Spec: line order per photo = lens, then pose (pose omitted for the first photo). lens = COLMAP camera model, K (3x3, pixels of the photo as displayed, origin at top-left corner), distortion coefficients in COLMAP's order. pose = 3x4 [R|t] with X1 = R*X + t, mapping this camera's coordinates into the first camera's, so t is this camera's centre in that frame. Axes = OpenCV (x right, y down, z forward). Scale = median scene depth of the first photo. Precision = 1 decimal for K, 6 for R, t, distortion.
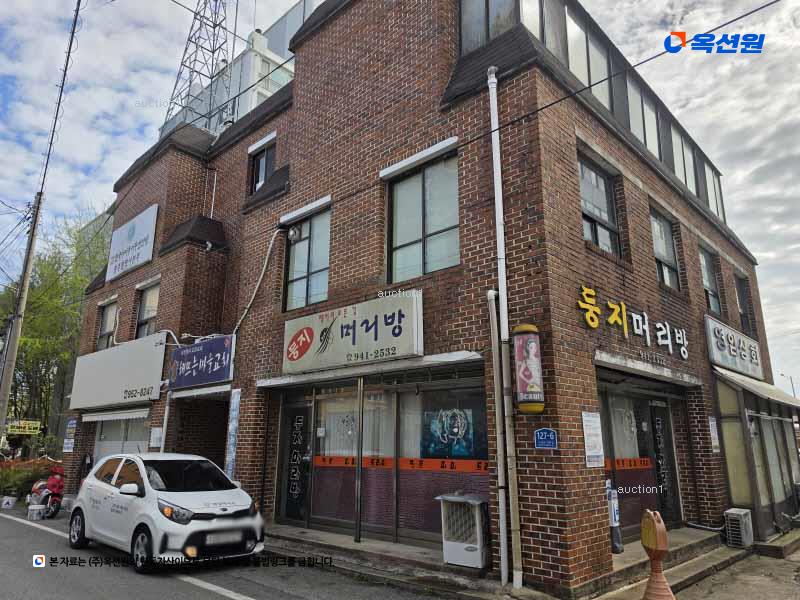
lens RADIAL K [[554.9, 0, 399.5], [0, 554.9, 304.4], [0, 0, 1]] dist [0.080355, -0.101320]
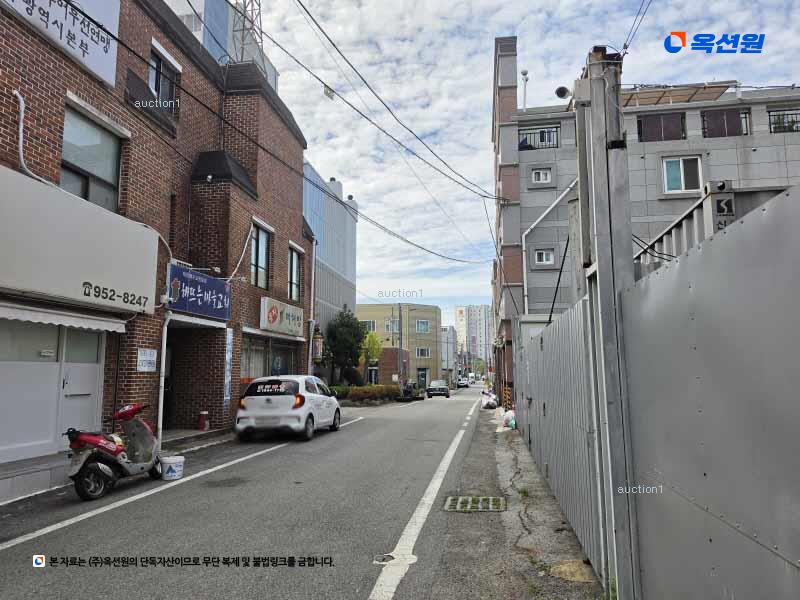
lens RADIAL K [[547.1, 0, 400.0], [0, 547.1, 300.0], [0, 0, 1]] dist [0.063036, -0.105871]
pose [[-0.574142, 0.116209, 0.810467, -1.446975], [-0.187232, 0.945011, -0.268138, 0.332189], [-0.797060, -0.305695, -0.520813, 1.279772]]
